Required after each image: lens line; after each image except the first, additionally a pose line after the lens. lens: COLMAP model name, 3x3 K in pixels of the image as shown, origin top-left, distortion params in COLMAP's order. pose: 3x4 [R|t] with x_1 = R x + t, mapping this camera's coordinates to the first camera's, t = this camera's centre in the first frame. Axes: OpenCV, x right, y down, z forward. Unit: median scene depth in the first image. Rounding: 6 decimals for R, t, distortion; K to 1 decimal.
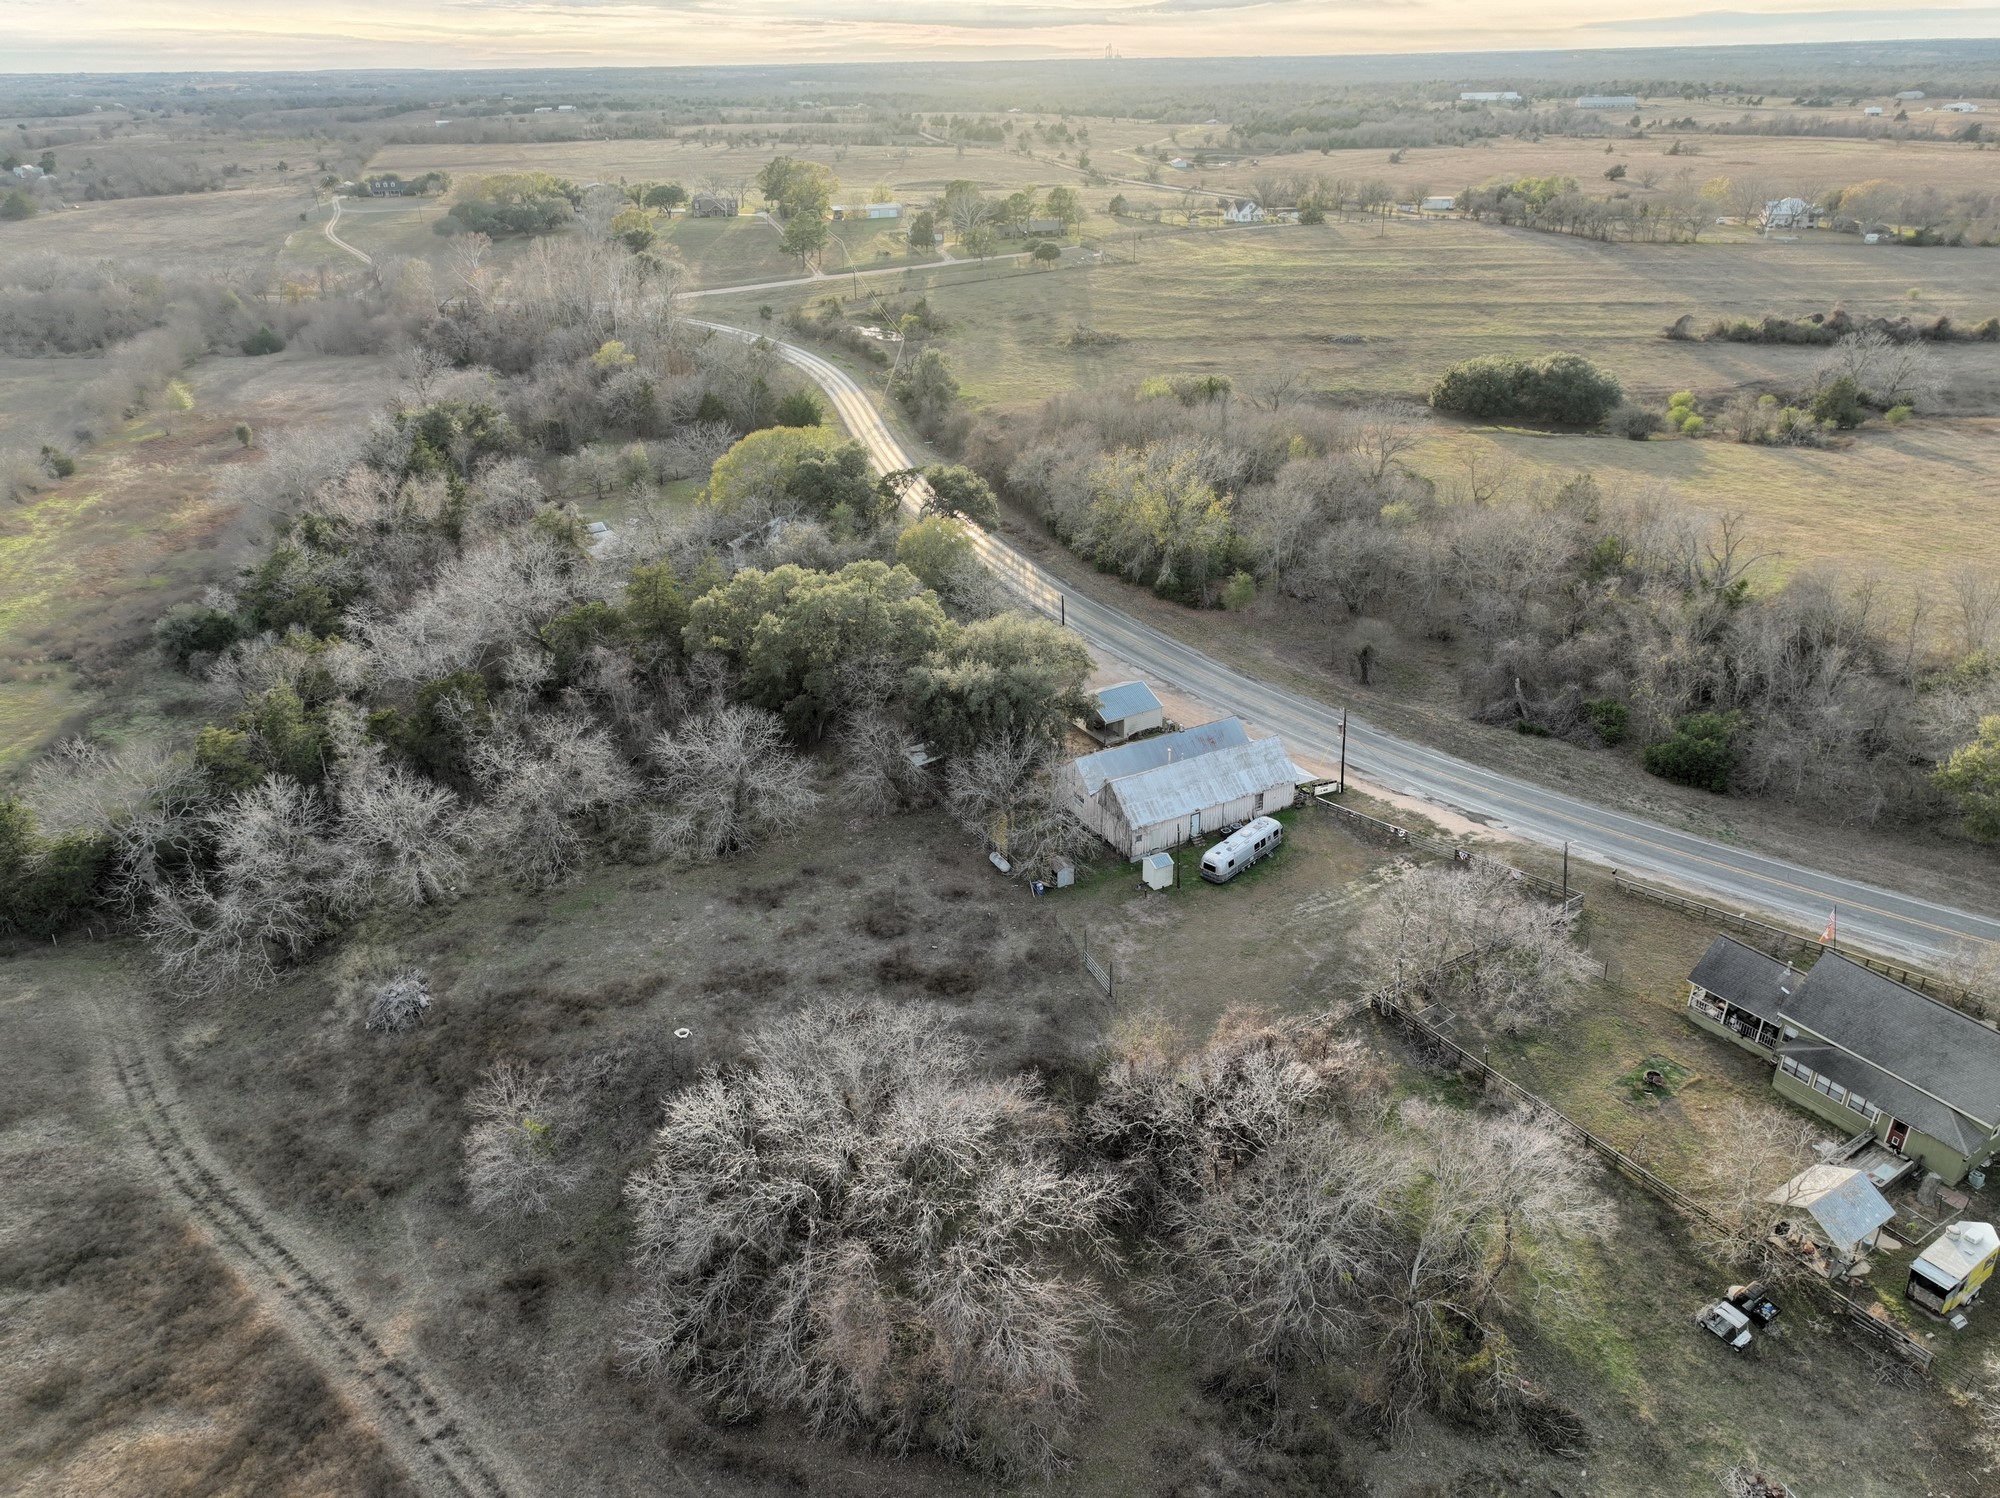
lens RADIAL K [[1413.4, 0, 1003.8], [0, 1413.4, 741.9], [0, 0, 1]] dist [-0.005499, 0.025727]
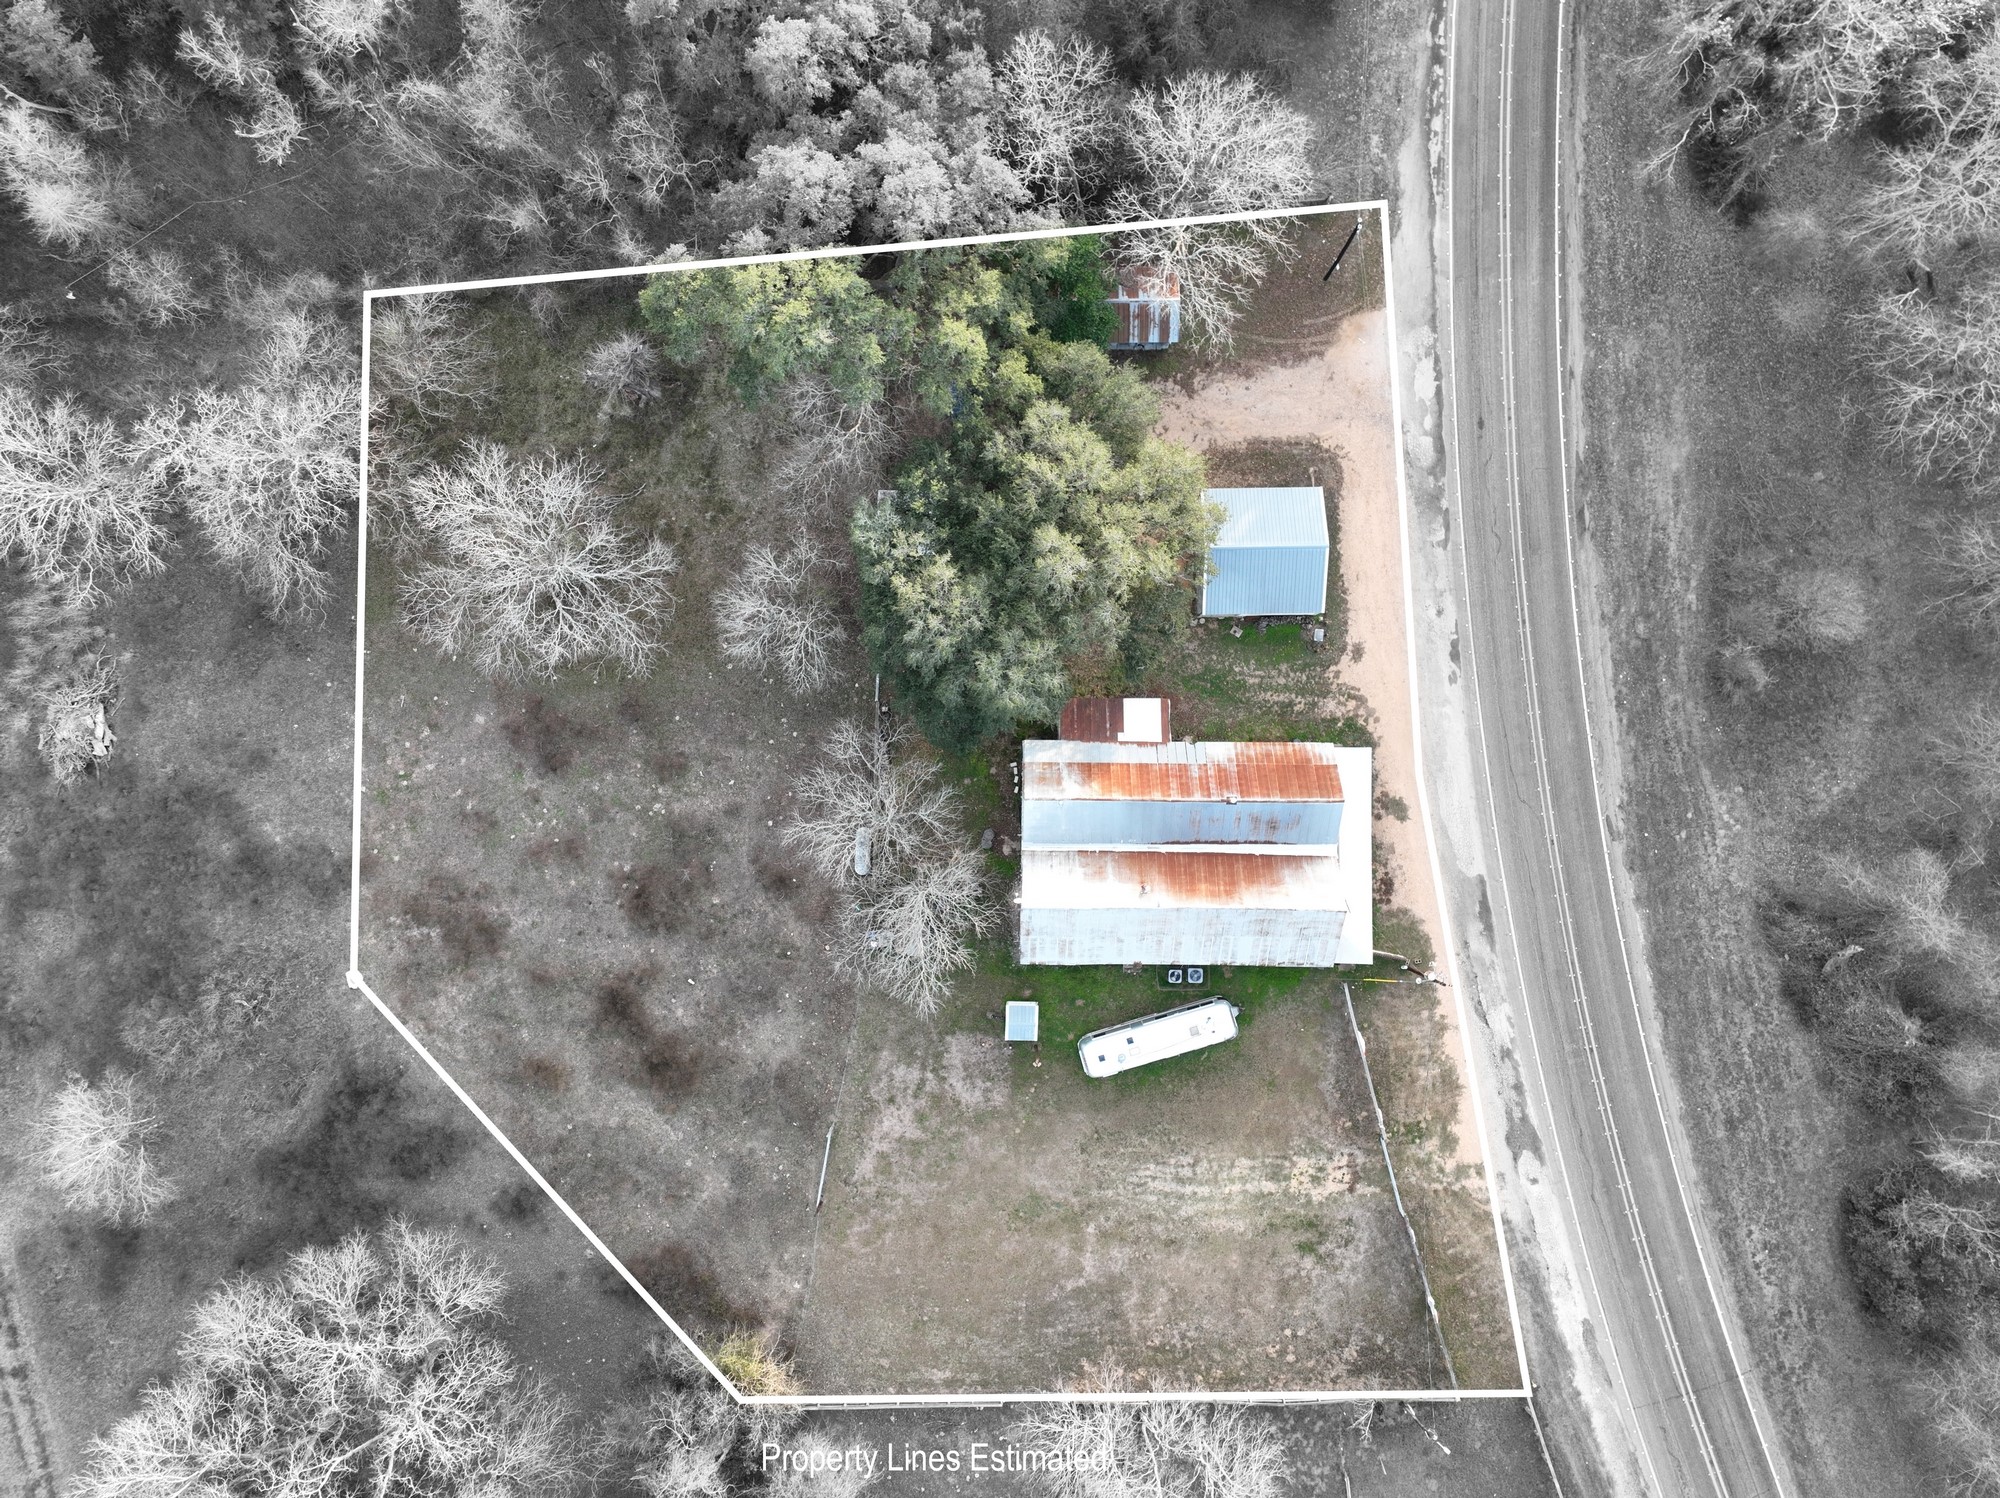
lens RADIAL K [[1412.1, 0, 1005.5], [0, 1412.1, 746.0], [0, 0, 1]] dist [-0.005692, 0.021575]
pose [[0.868523, 0.495547, 0.010077, 0.018033], [-0.229440, 0.383942, 0.894397, -0.406949], [0.439347, -0.779116, 0.447160, 0.538349]]
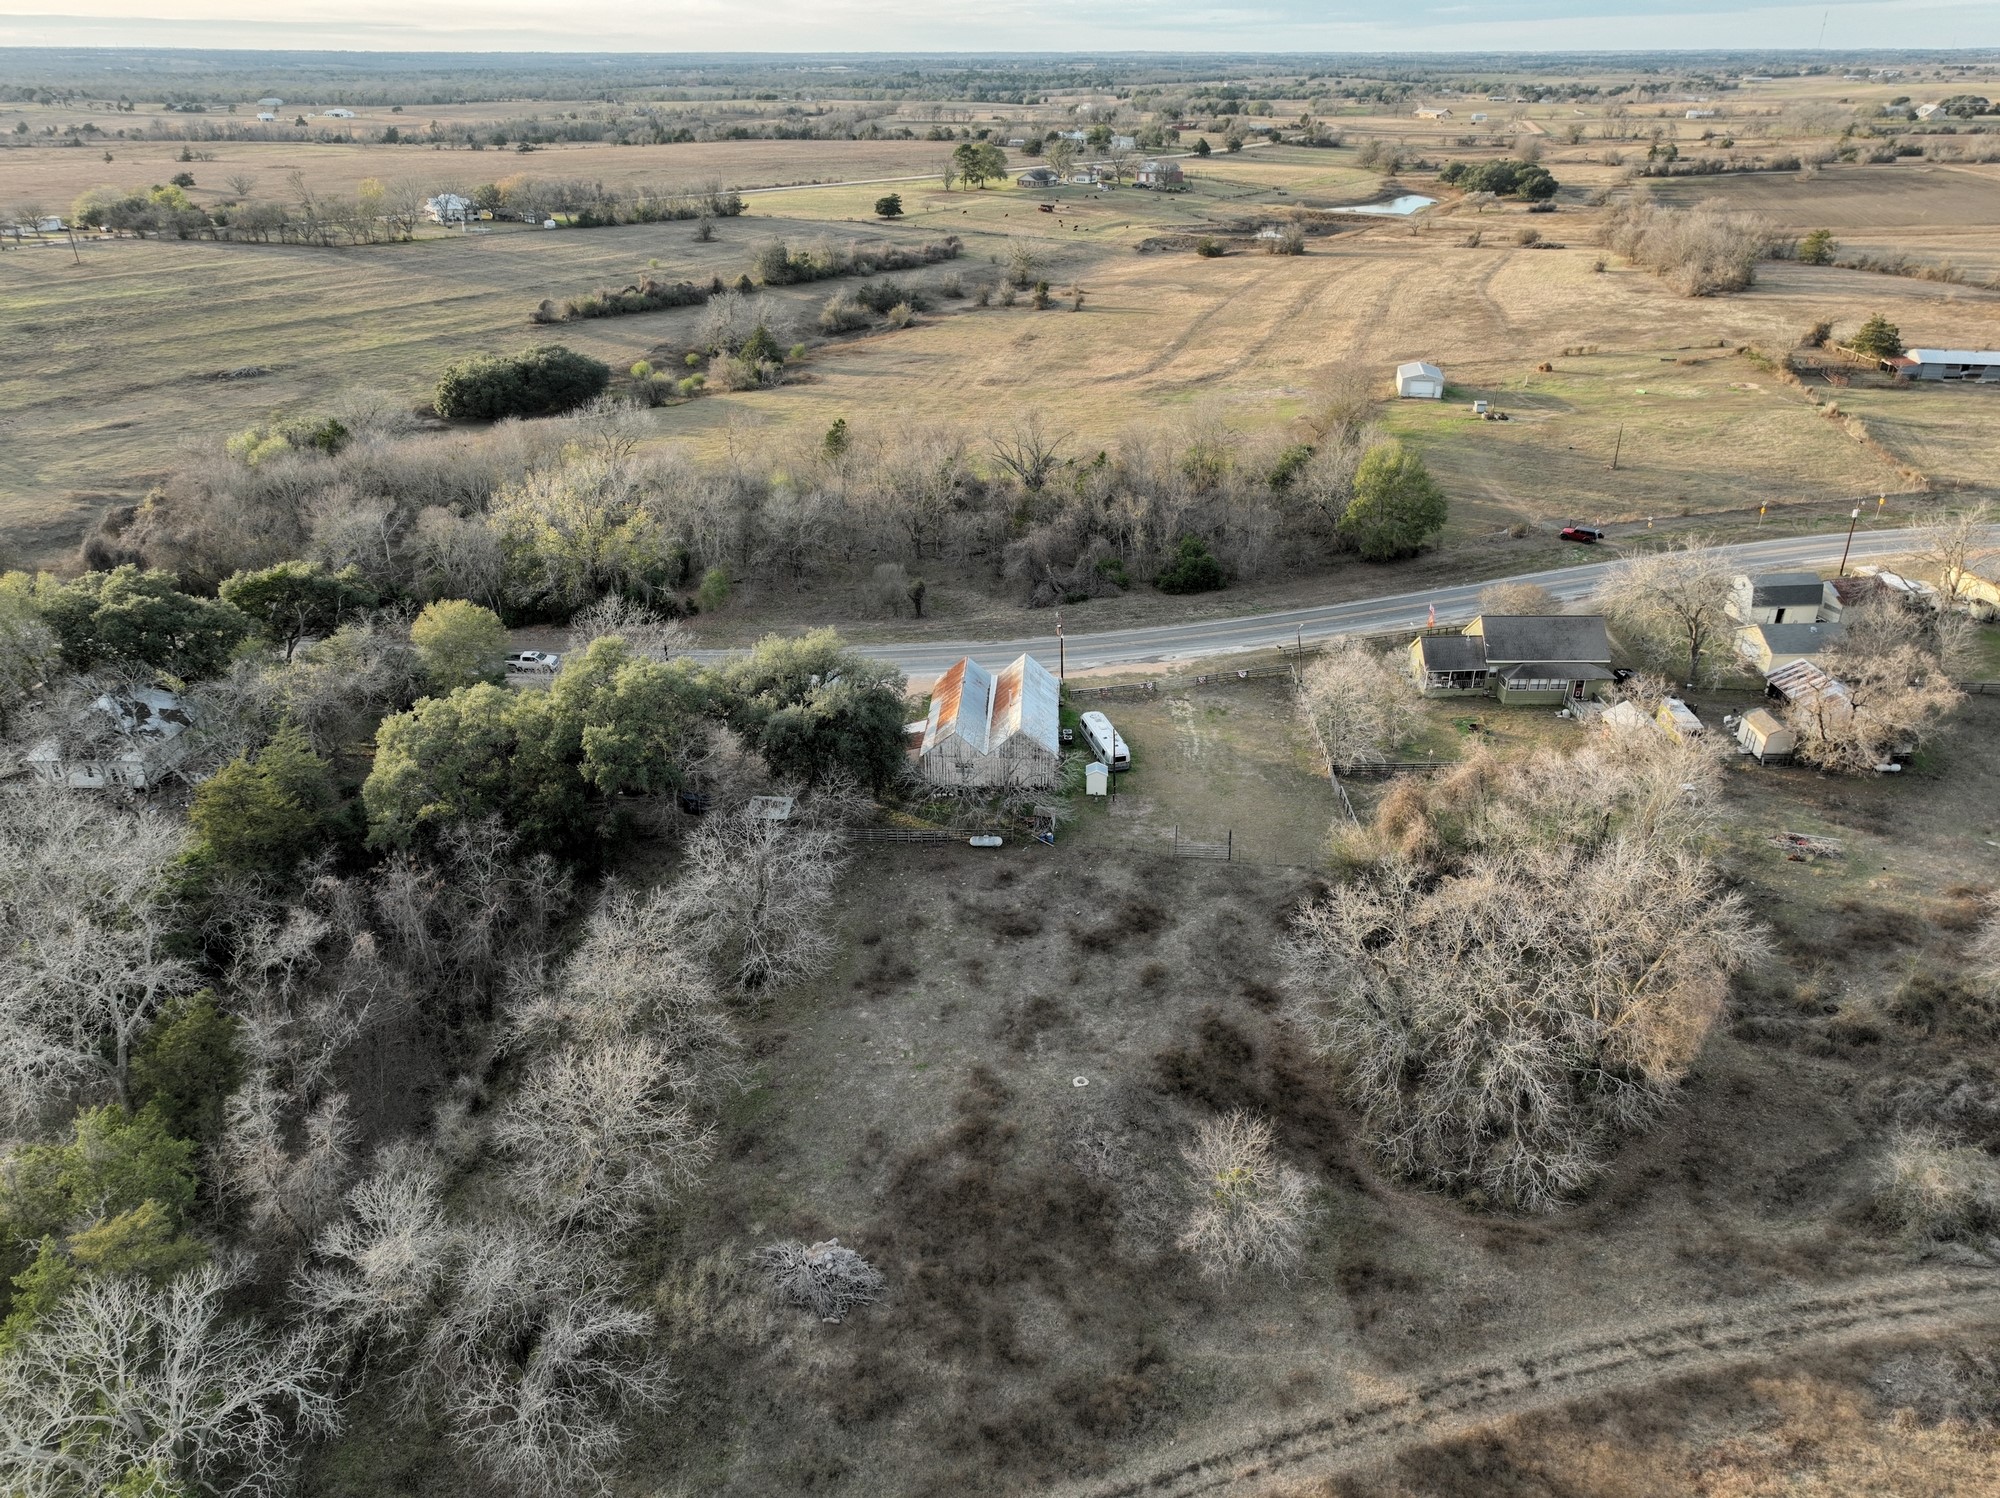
lens RADIAL K [[1413.4, 0, 1003.8], [0, 1413.4, 741.9], [0, 0, 1]] dist [-0.005499, 0.025727]
pose [[0.521865, -0.360980, 0.772884, -0.536827], [0.364172, 0.913611, 0.180812, -0.113223], [-0.771385, 0.187104, 0.608241, 0.252840]]
